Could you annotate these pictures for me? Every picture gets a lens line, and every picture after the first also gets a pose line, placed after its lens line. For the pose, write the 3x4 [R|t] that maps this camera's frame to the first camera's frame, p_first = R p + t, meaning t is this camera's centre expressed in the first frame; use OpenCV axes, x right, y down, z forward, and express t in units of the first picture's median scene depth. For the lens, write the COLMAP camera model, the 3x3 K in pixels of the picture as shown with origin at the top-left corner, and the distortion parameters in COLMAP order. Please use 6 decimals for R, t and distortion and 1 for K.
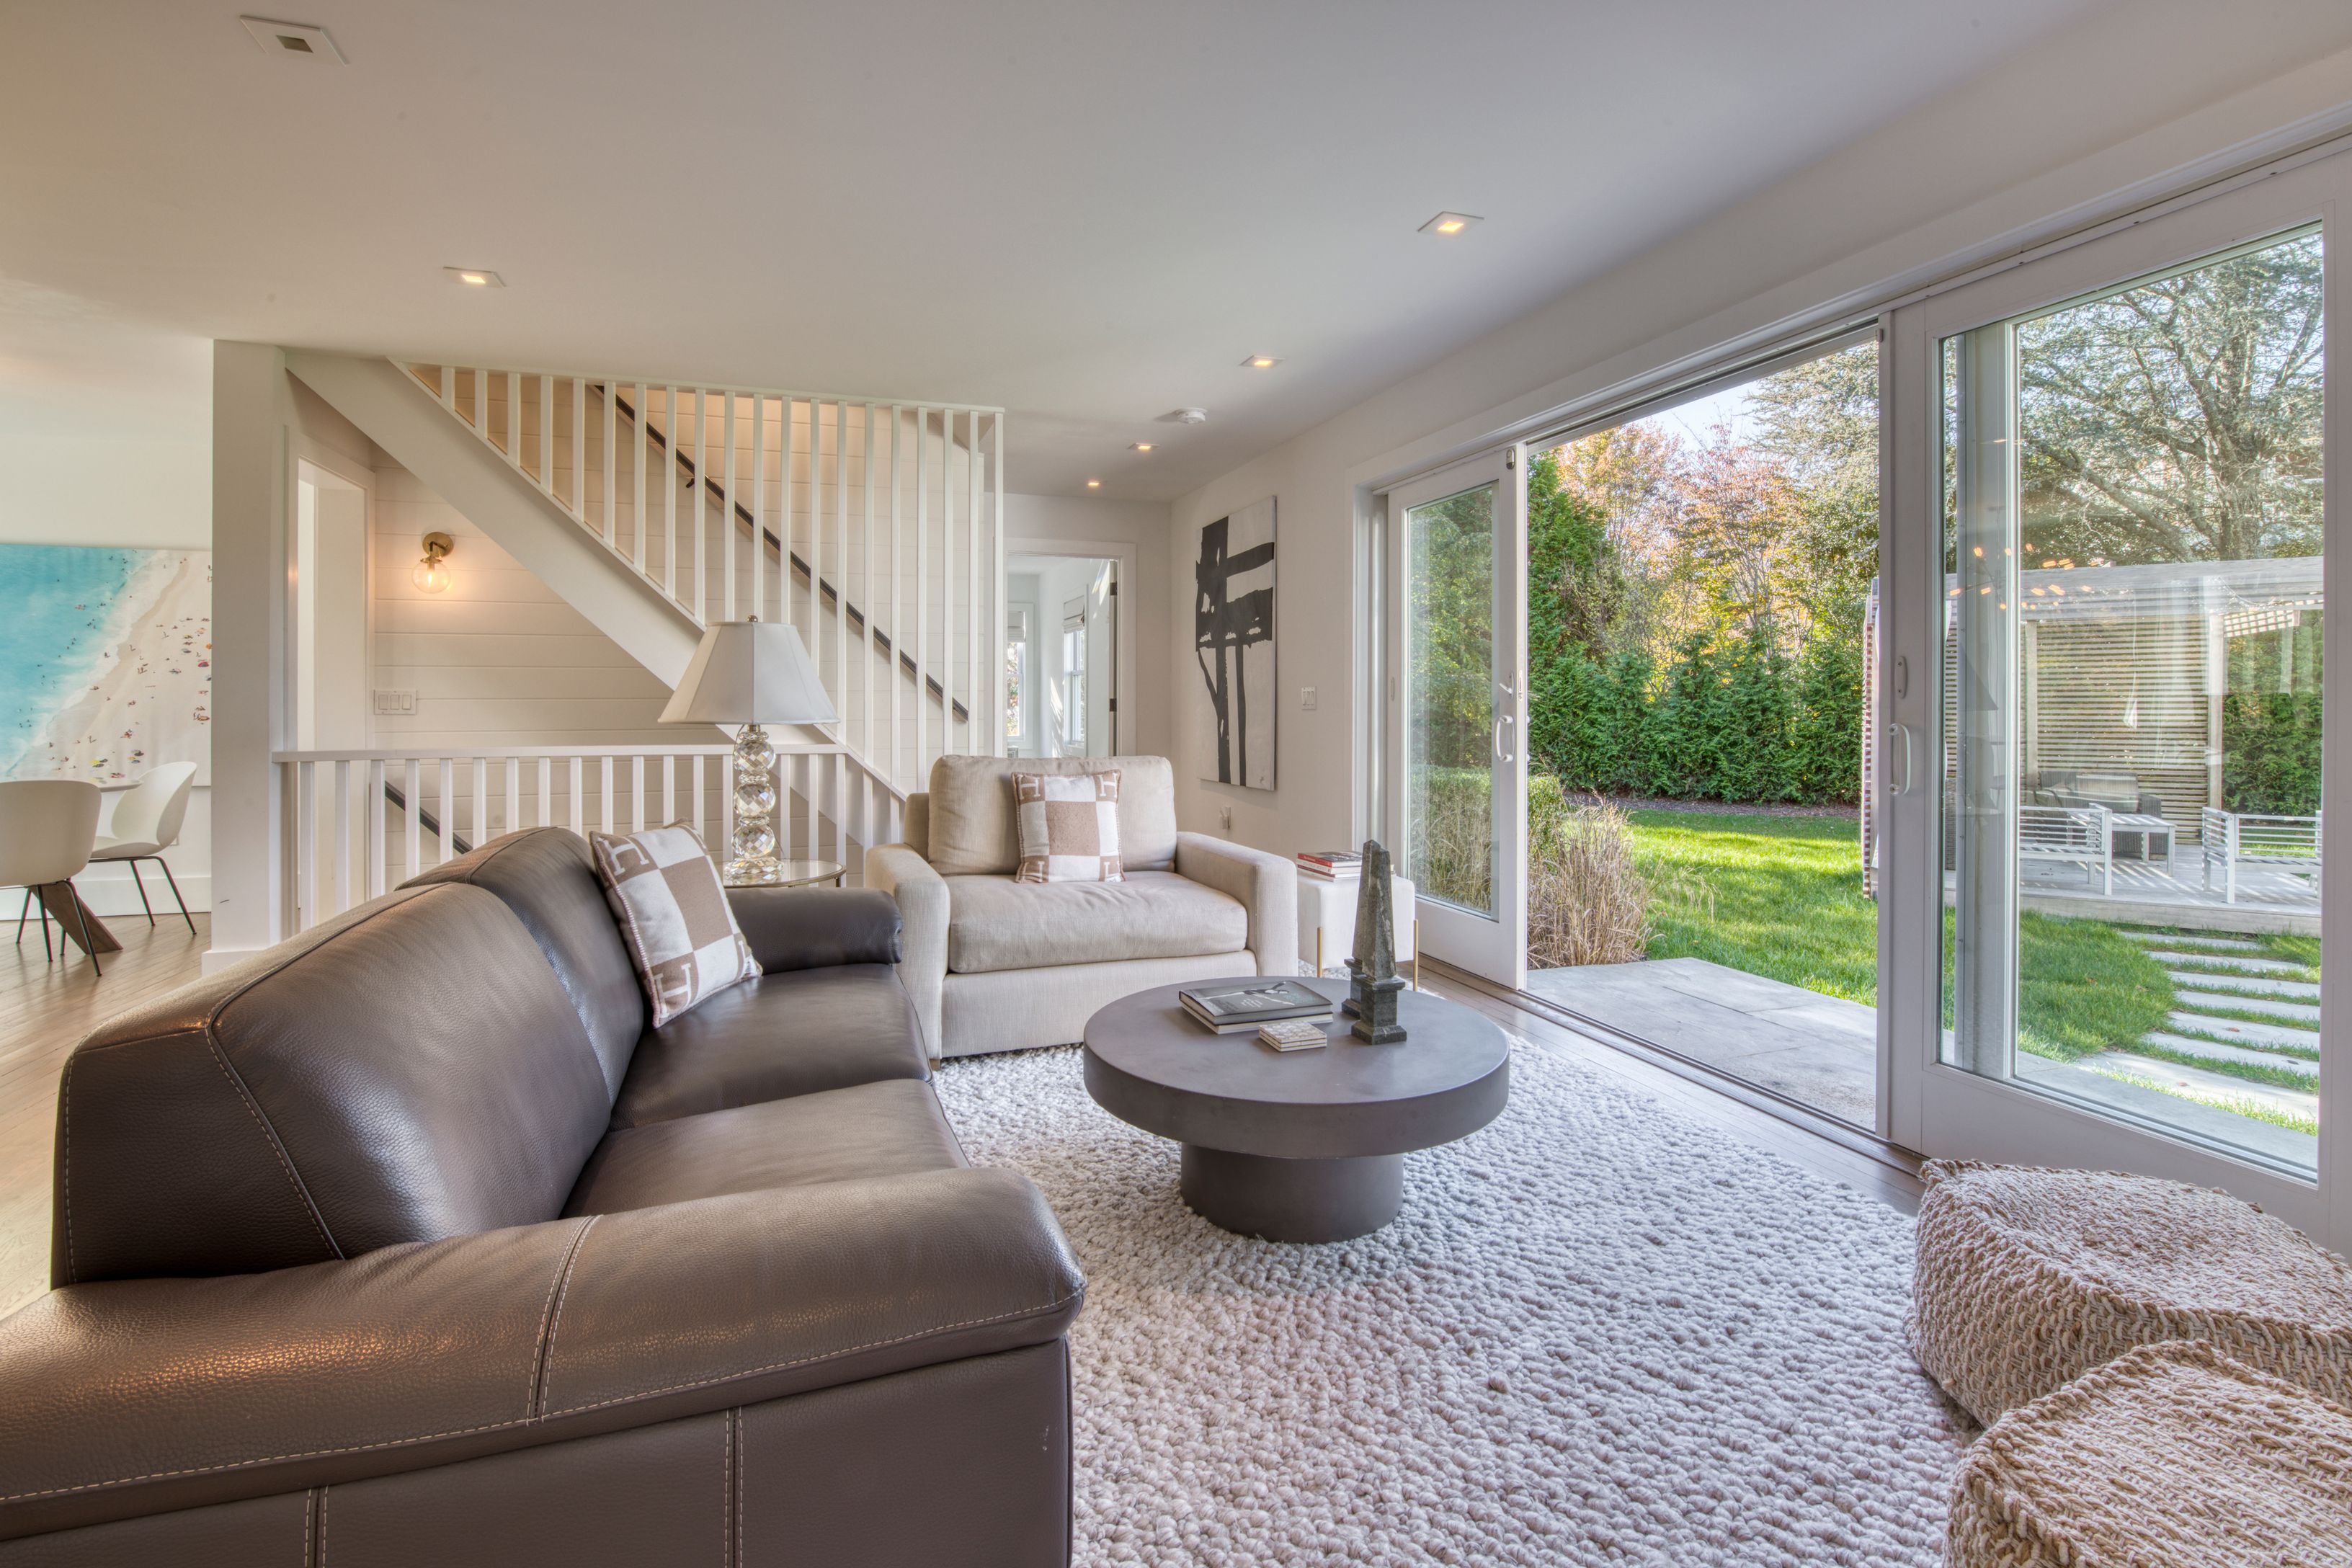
lens RADIAL K [[1126.3, 0, 1188.8], [0, 1126.3, 704.5], [0, 0, 1]] dist [-0.003232, -0.000032]
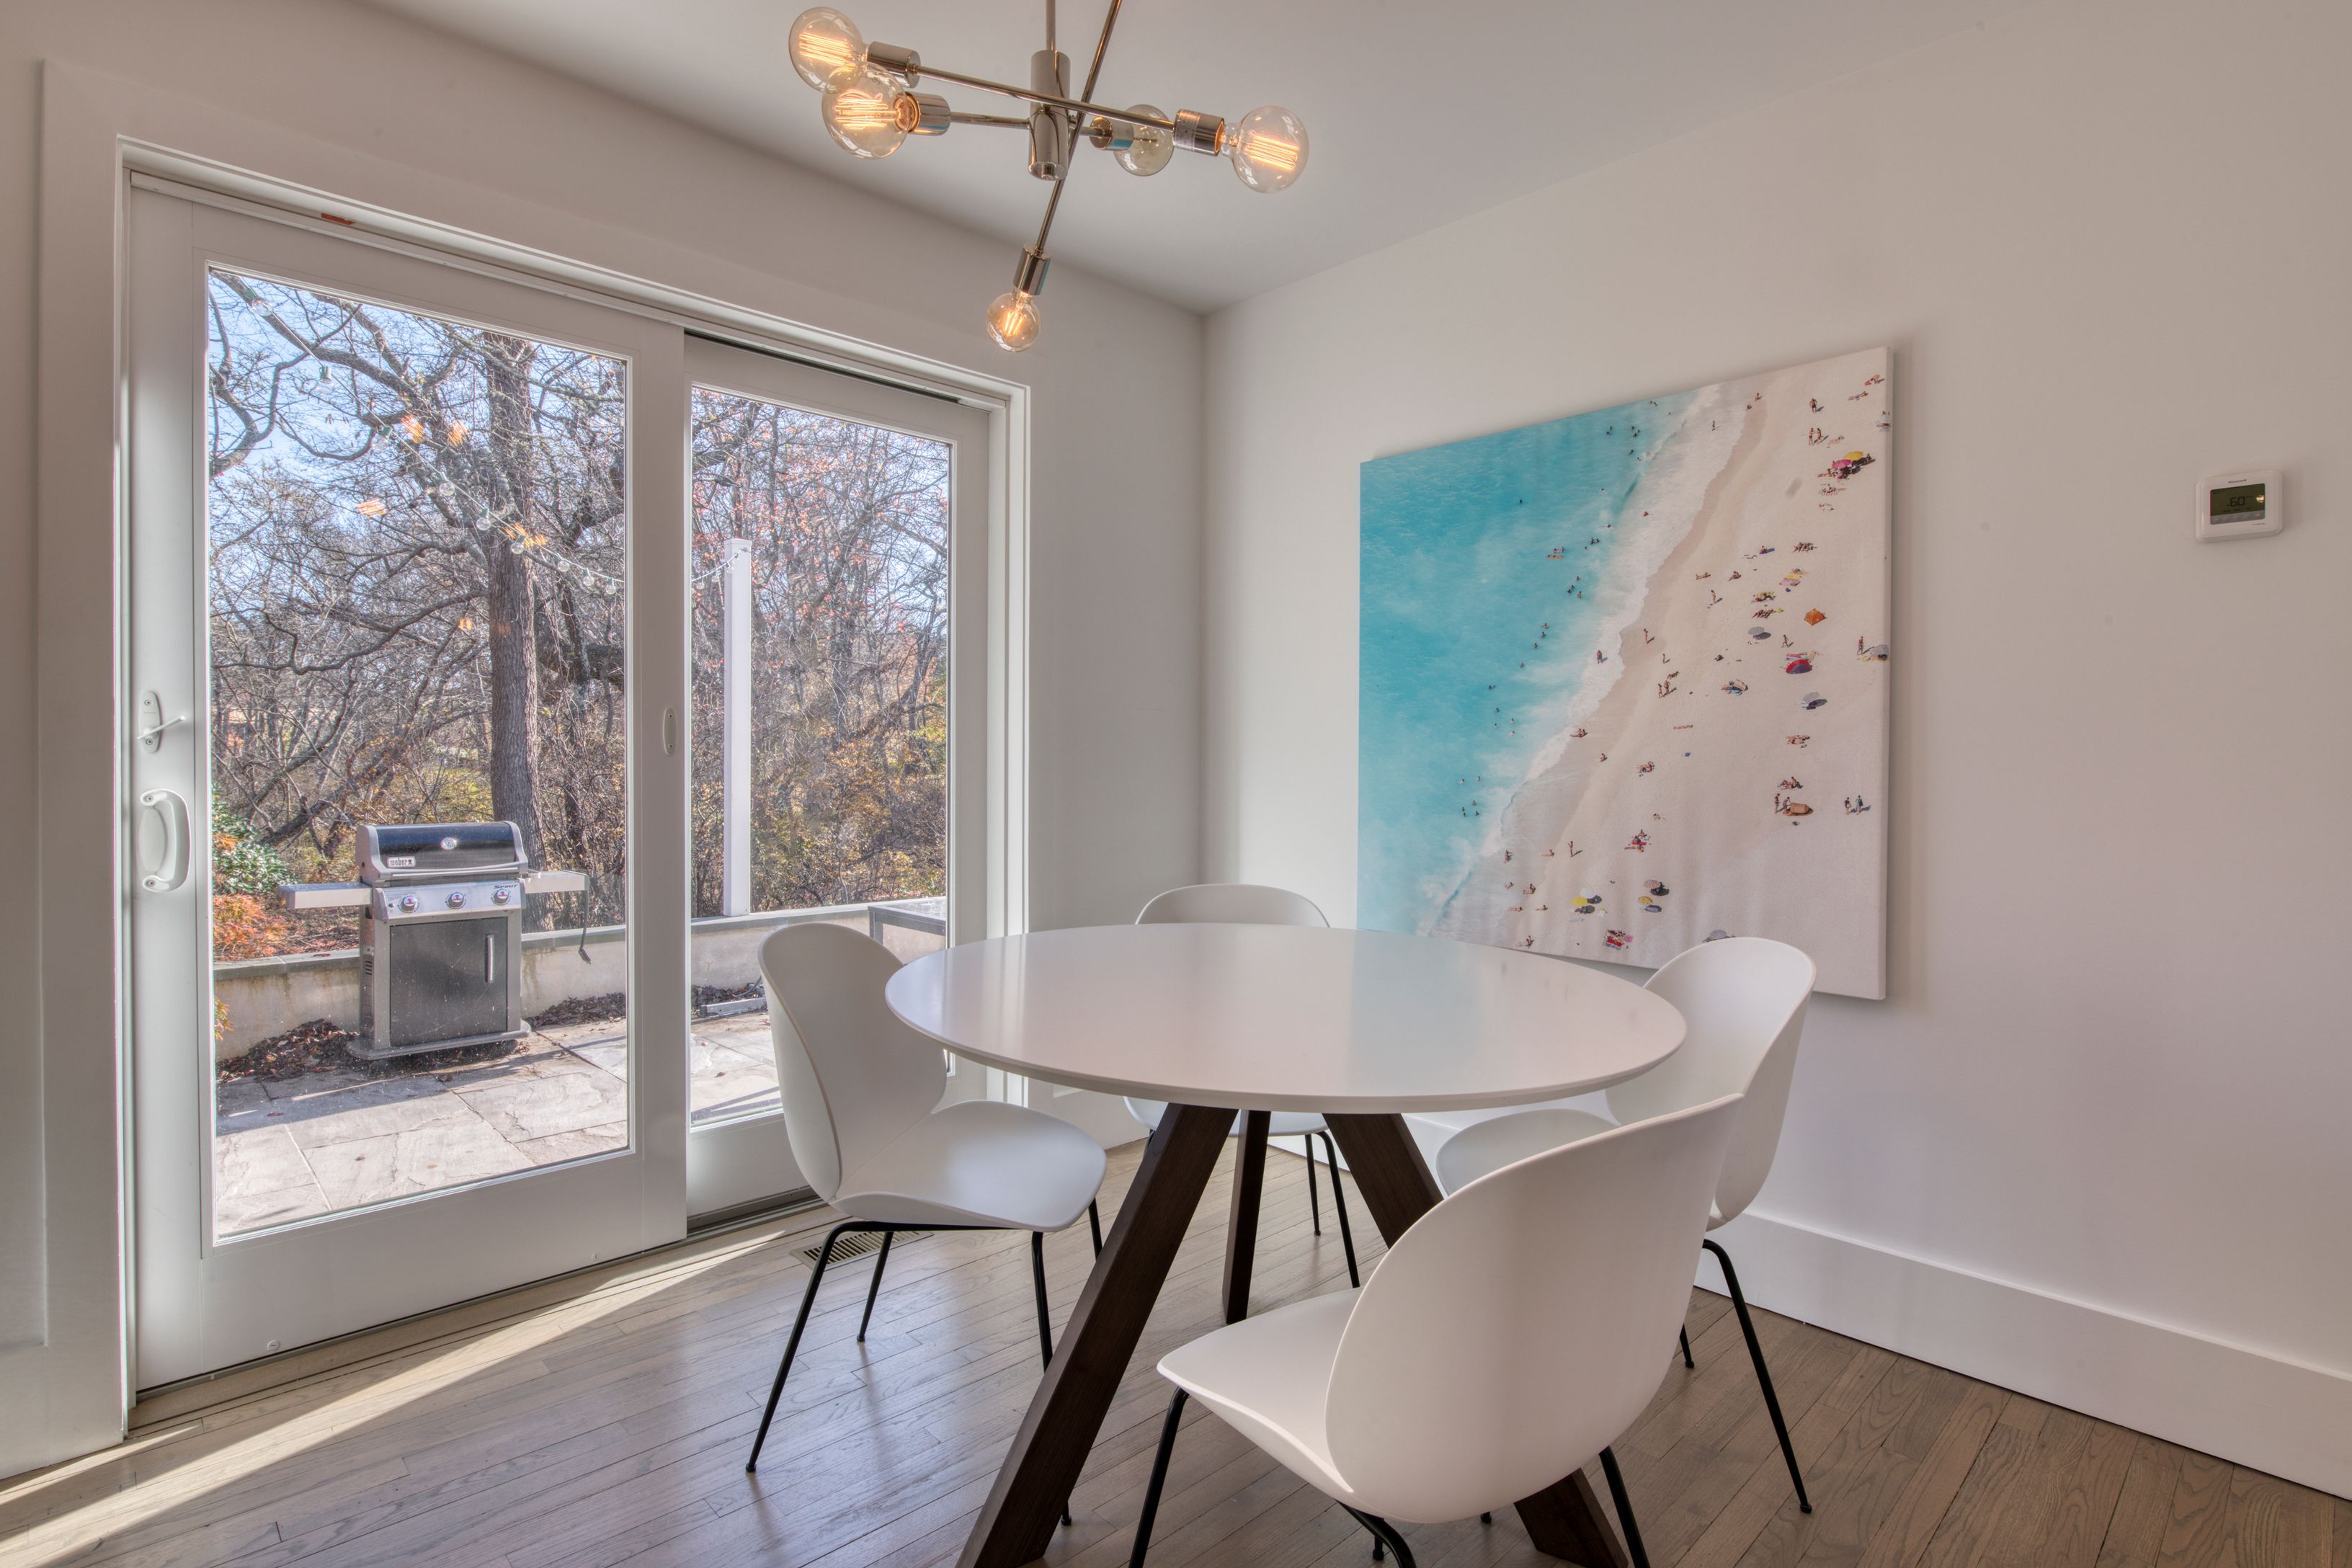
lens RADIAL K [[1126.3, 0, 1175.2], [0, 1126.3, 771.8], [0, 0, 1]] dist [-0.003232, -0.000032]
pose [[0.417166, 0.012671, -0.908742, -0.635791], [-0.000577, 0.999906, 0.013678, -0.005277], [0.908830, -0.005182, 0.417134, 0.667975]]
